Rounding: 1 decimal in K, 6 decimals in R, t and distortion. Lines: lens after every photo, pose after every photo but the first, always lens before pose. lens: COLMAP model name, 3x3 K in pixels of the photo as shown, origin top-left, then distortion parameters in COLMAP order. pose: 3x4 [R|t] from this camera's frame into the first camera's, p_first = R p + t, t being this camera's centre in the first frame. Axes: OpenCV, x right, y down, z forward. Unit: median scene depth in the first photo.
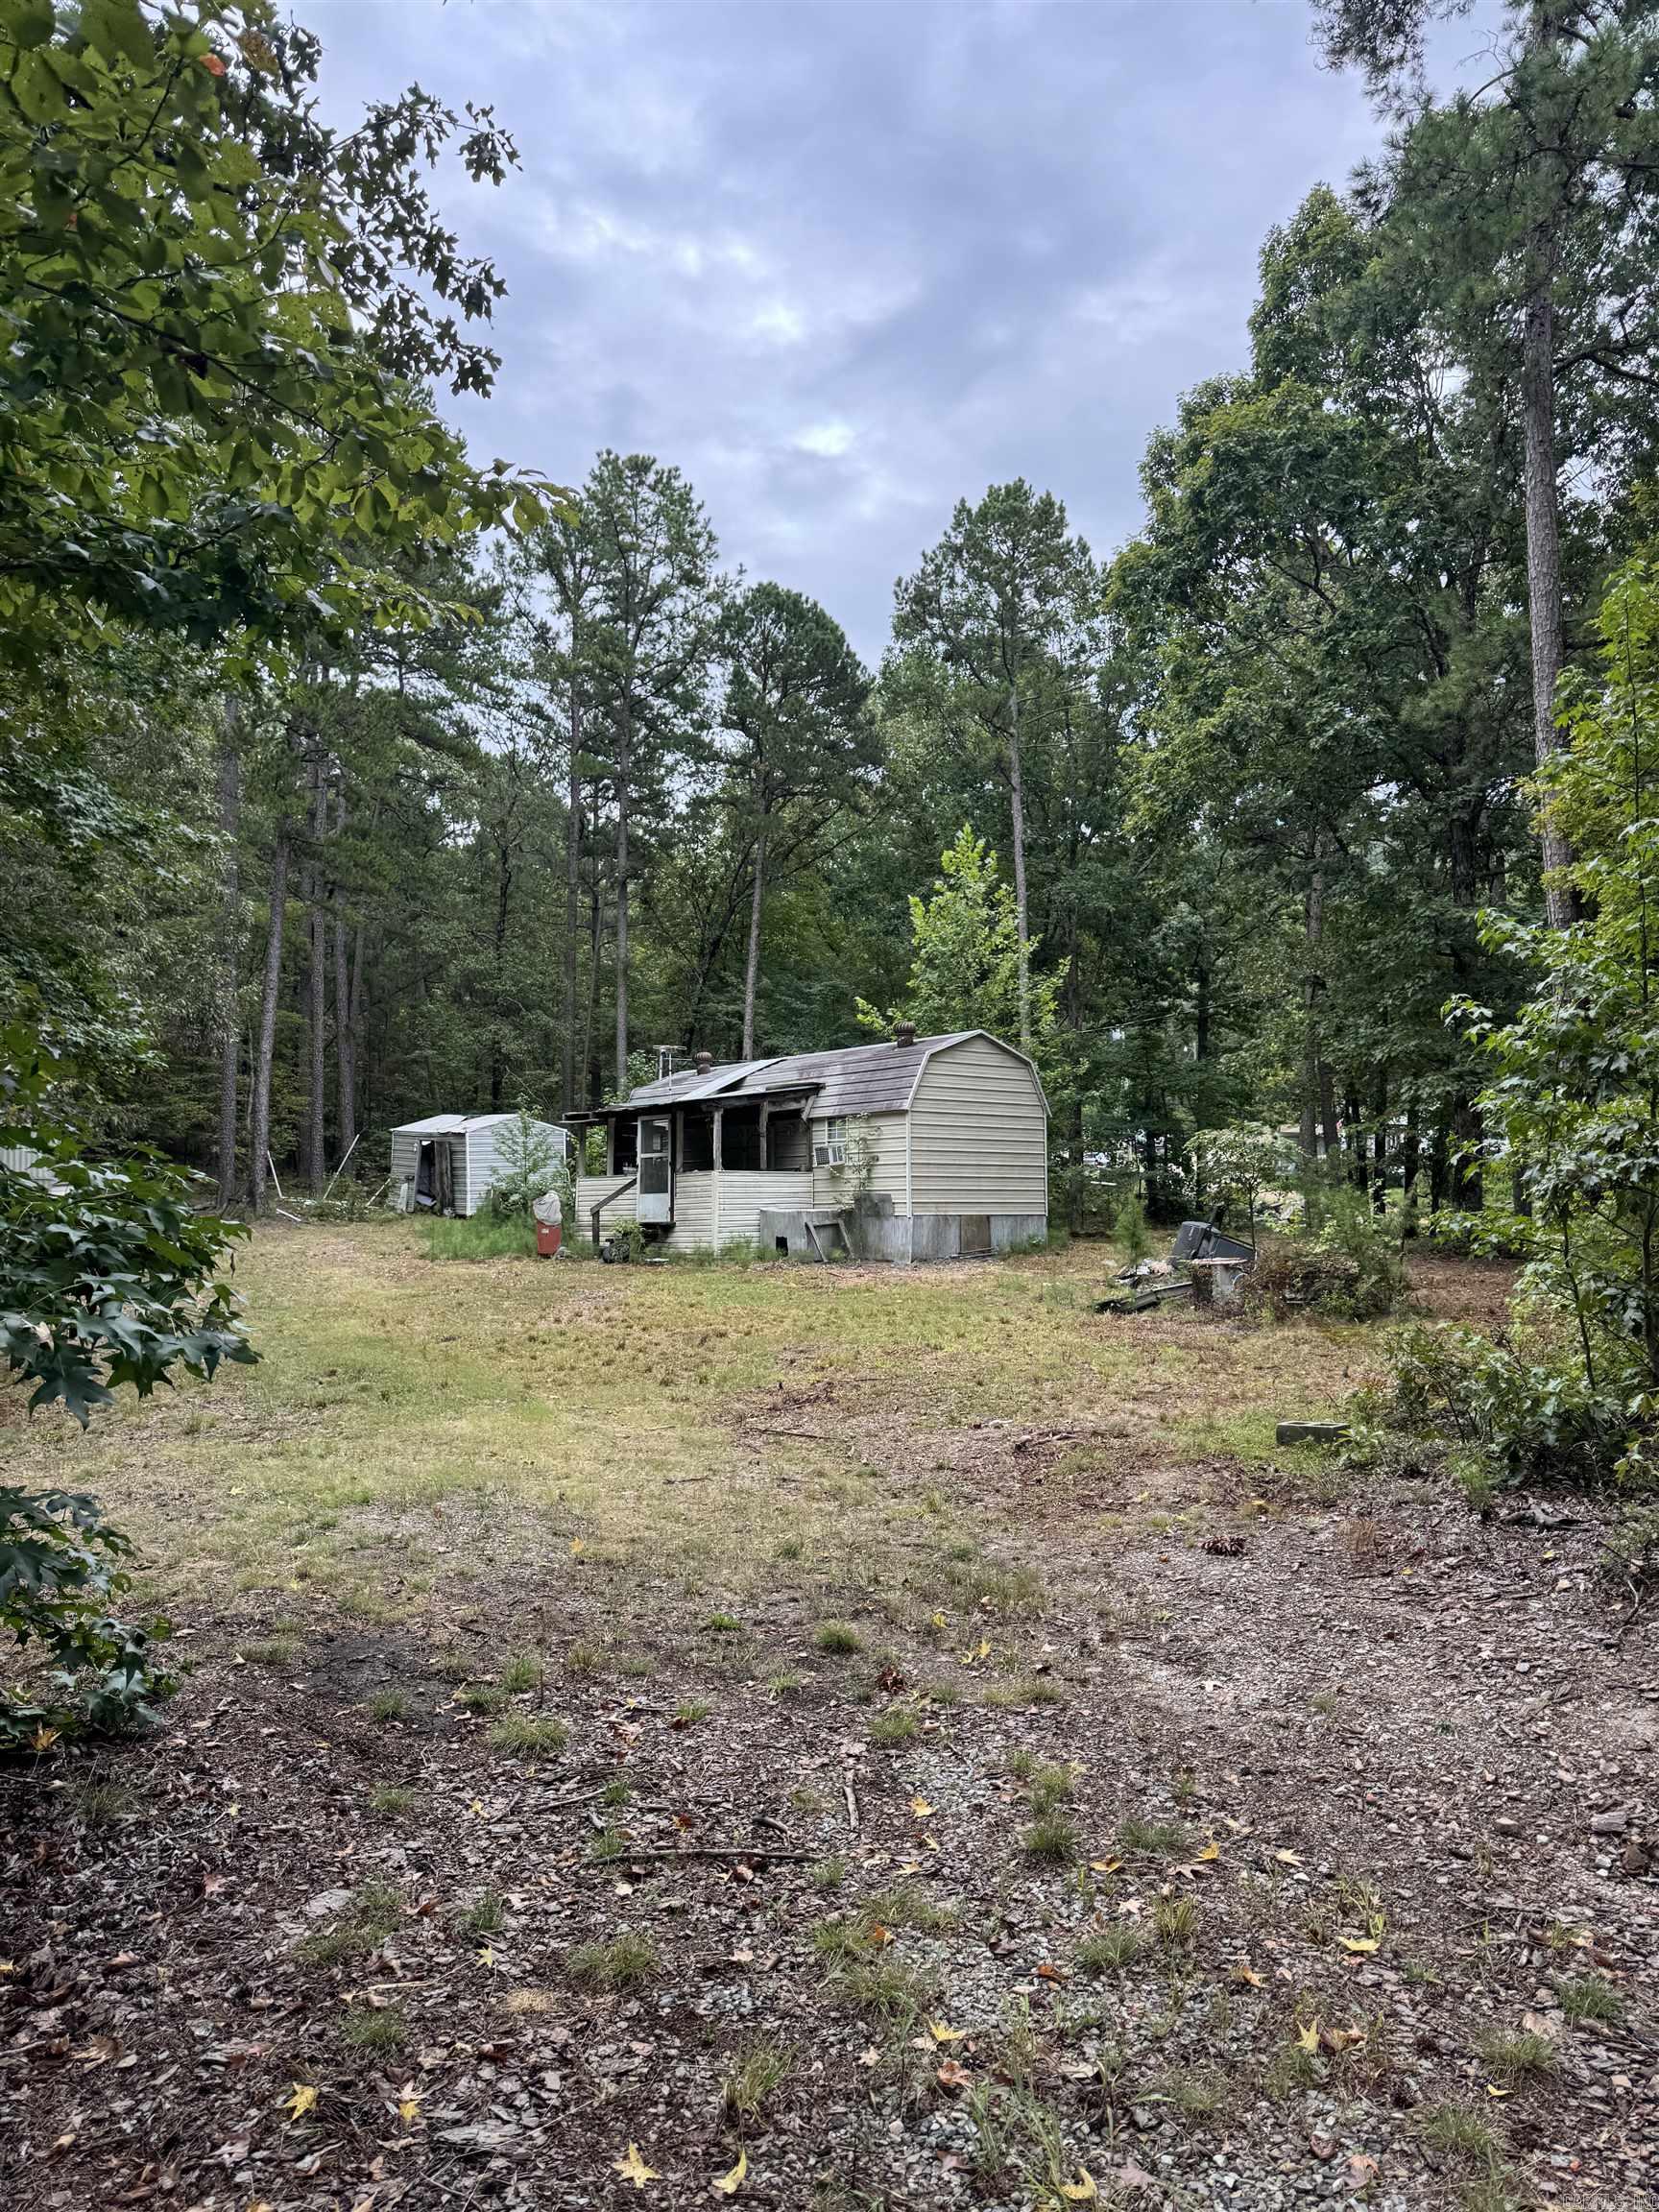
lens RADIAL K [[1553.8, 0, 833.7], [0, 1553.8, 1124.6], [0, 0, 1]] dist [0.055140, -0.061156]
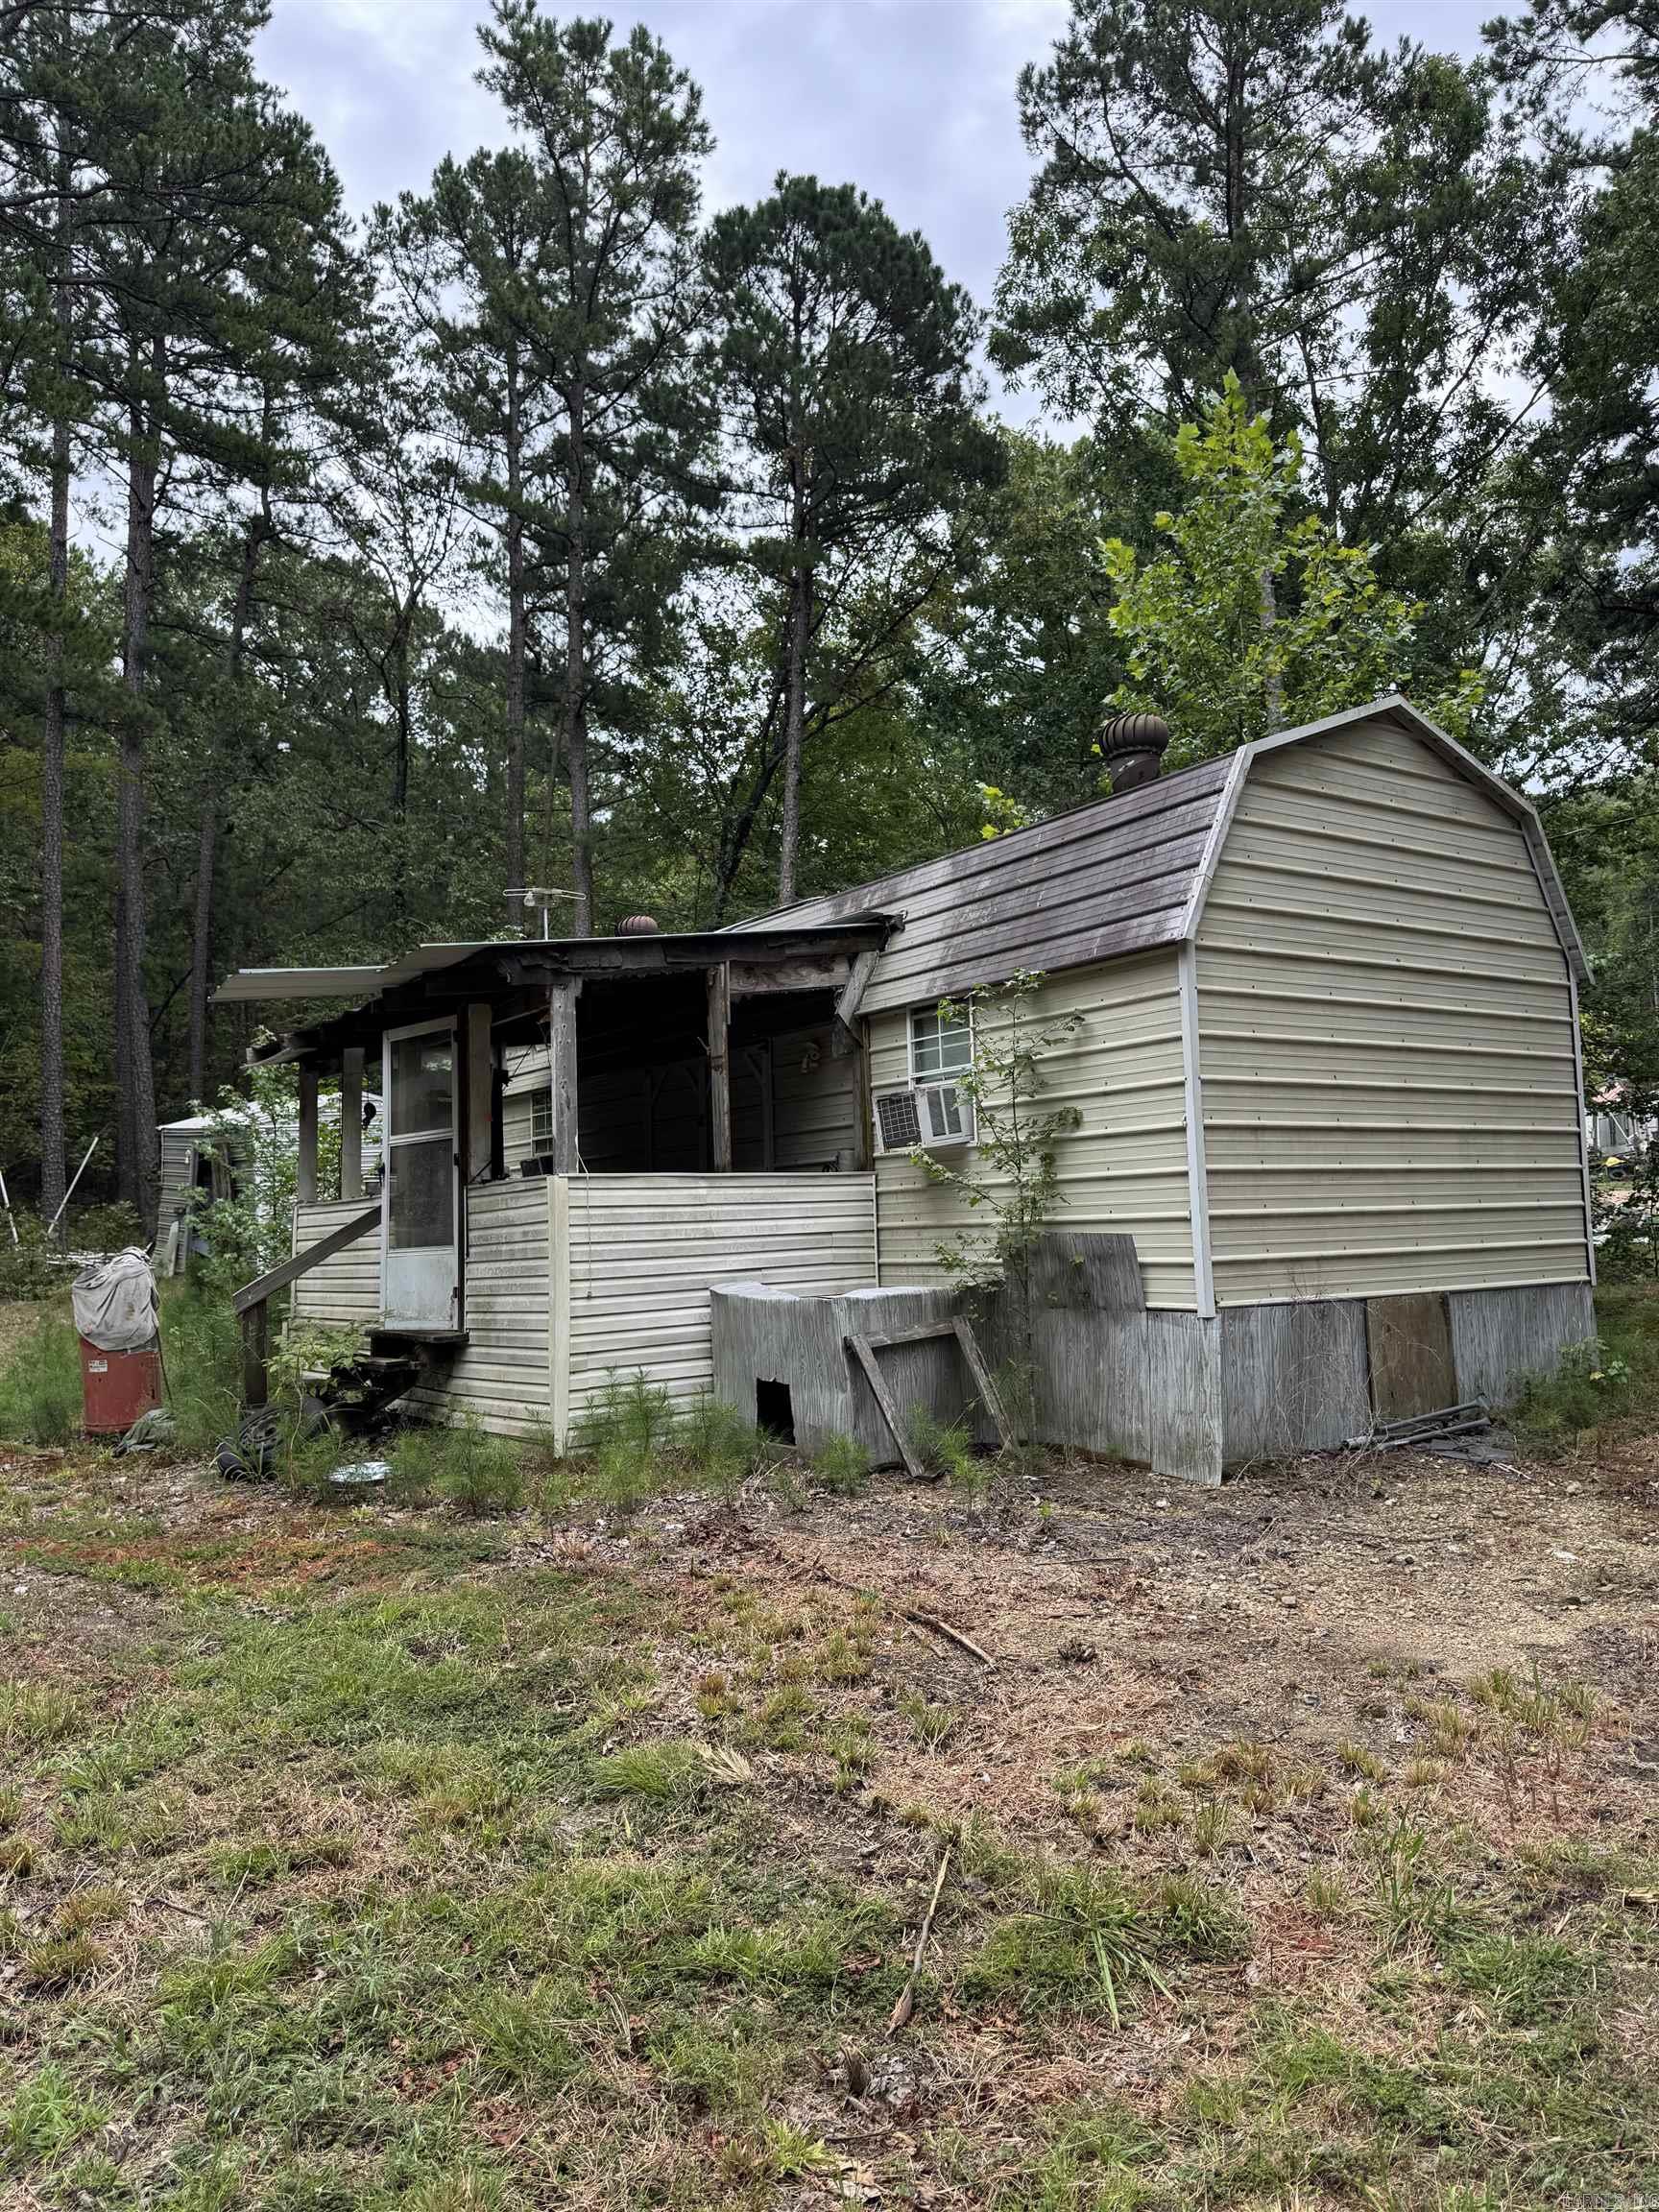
lens RADIAL K [[1553.8, 0, 826.5], [0, 1553.8, 1123.6], [0, 0, 1]] dist [0.055140, -0.061156]
pose [[0.997082, -0.031404, -0.069583, 0.000053], [0.030595, 0.999452, -0.012666, 0.025559], [0.069943, 0.010500, 0.997496, 0.700138]]
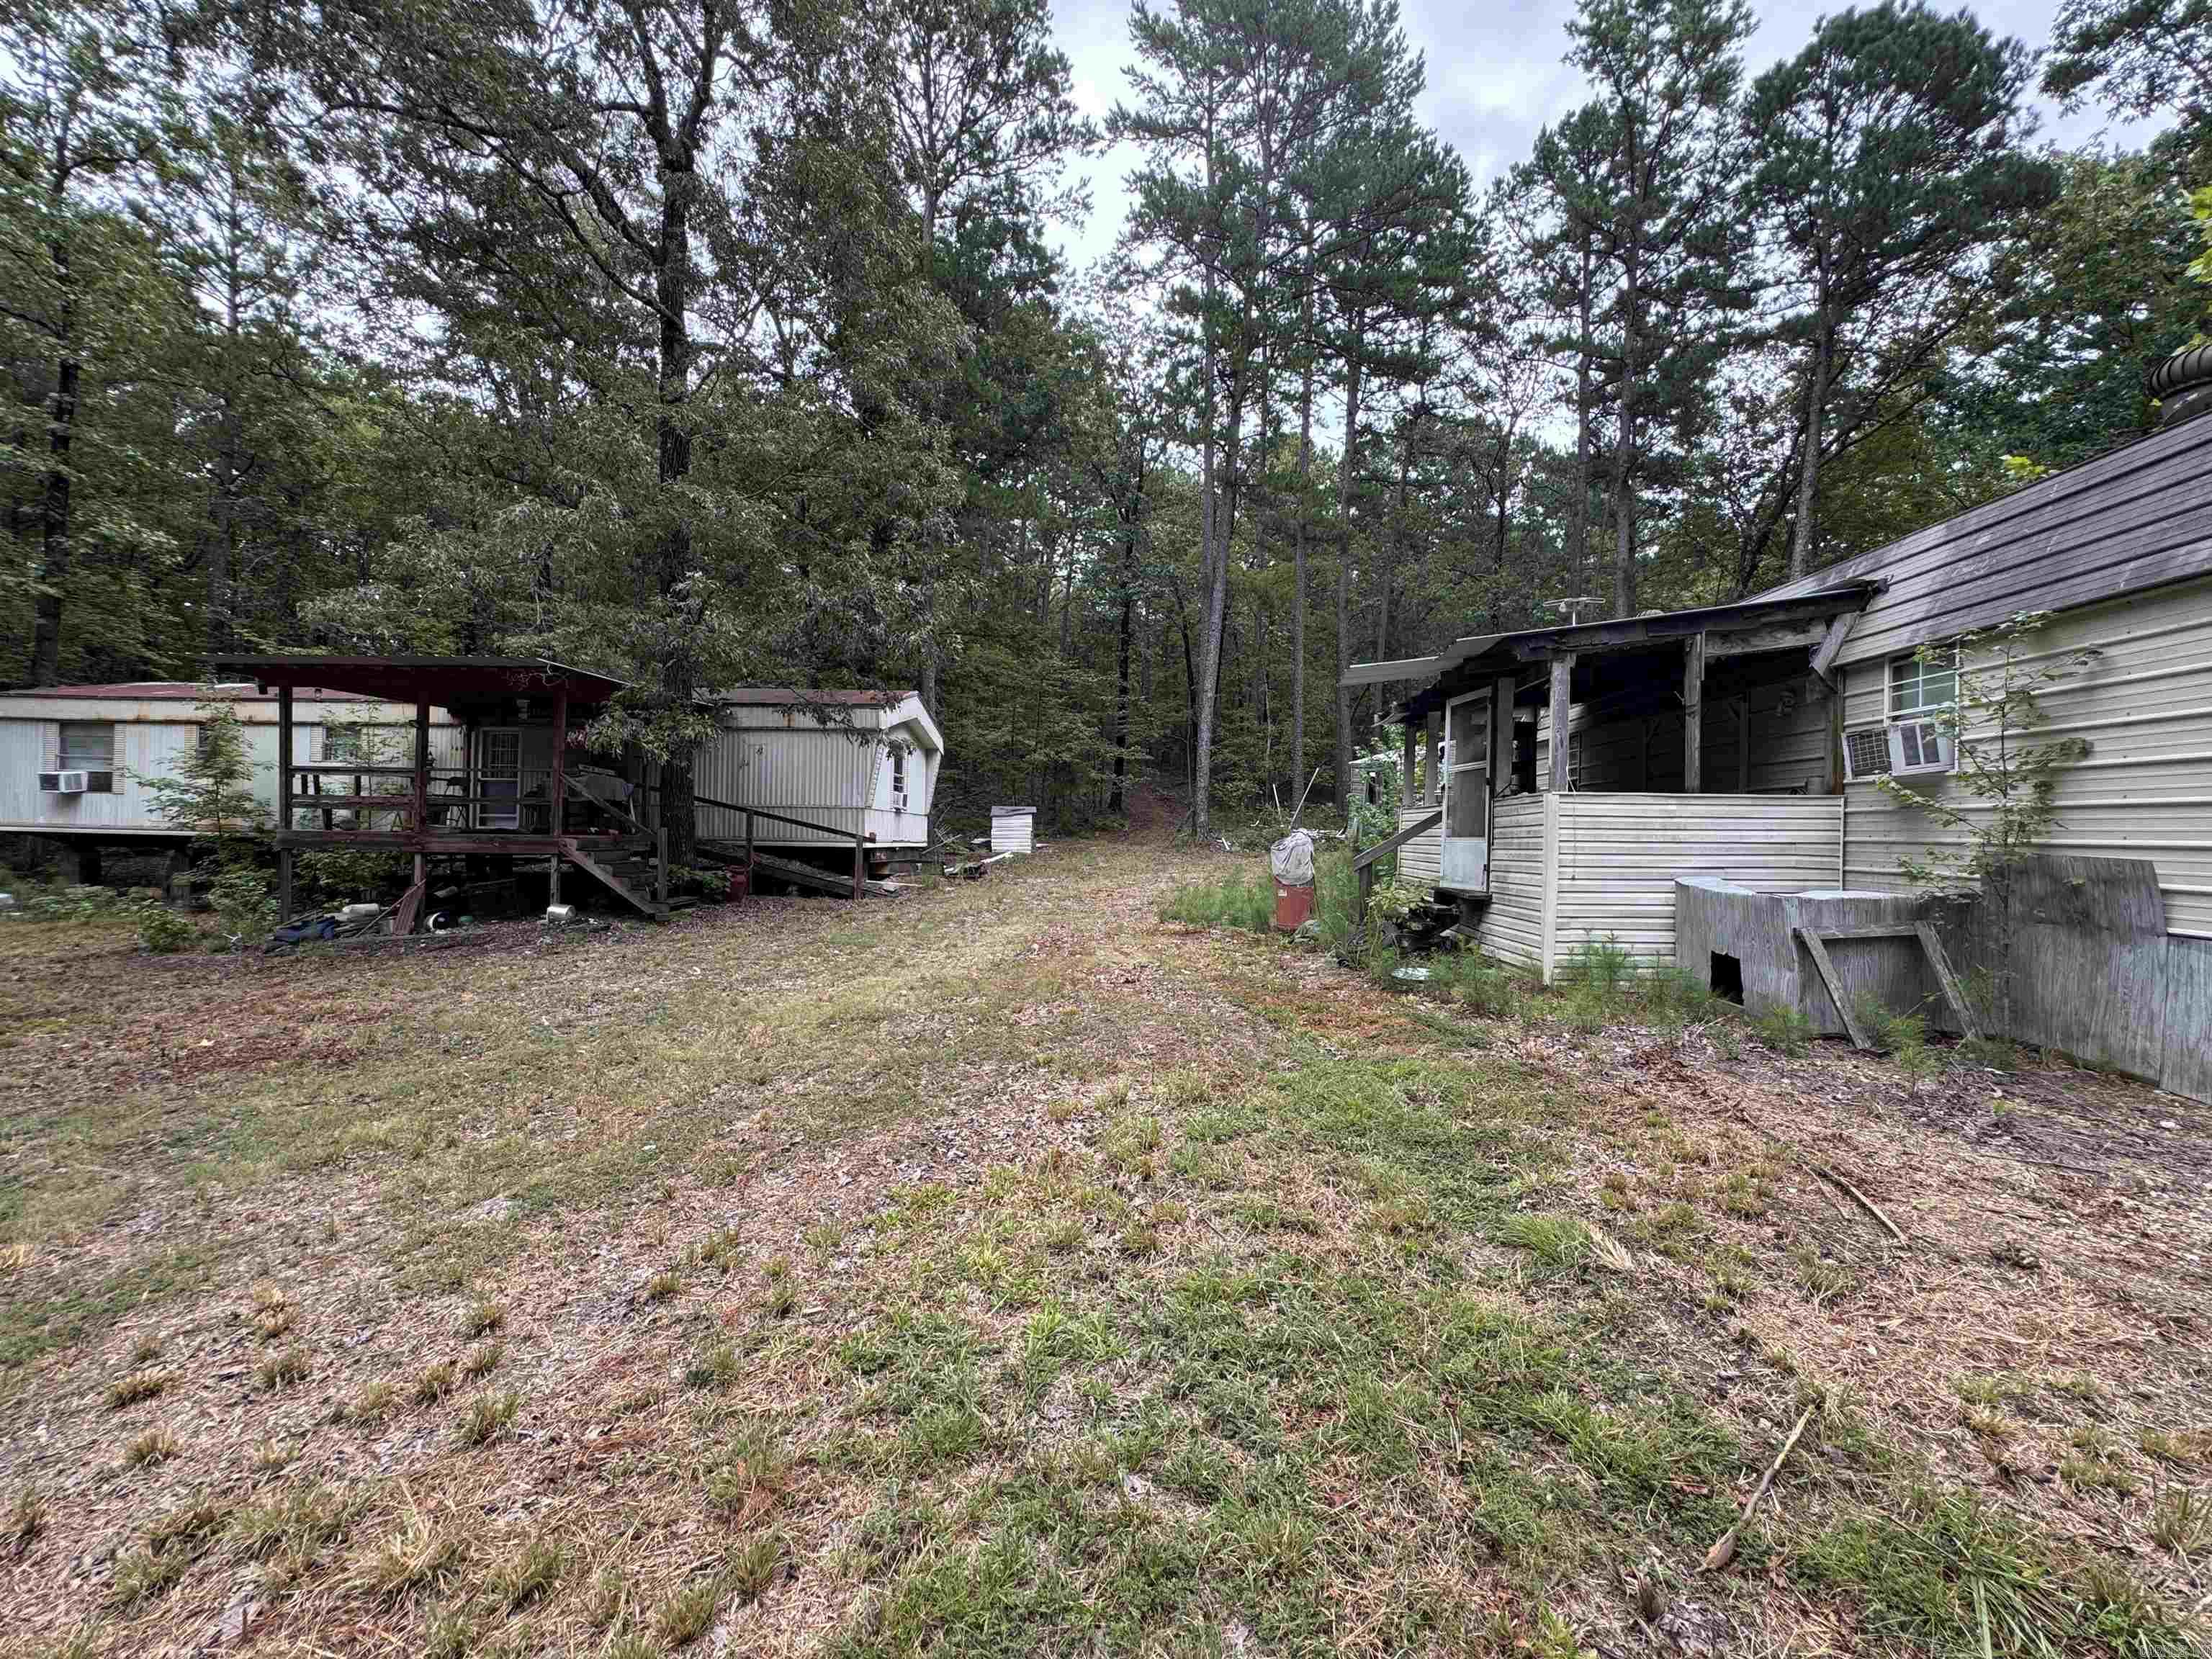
lens RADIAL K [[886.1, 0, 1105.4], [0, 886.1, 825.9], [0, 0, 1]] dist [-0.002663, 0.000414]
pose [[0.722653, 0.015491, -0.691037, 0.008041], [0.018611, 0.998950, 0.041856, 0.026894], [0.690960, -0.043108, 0.721606, 0.733105]]
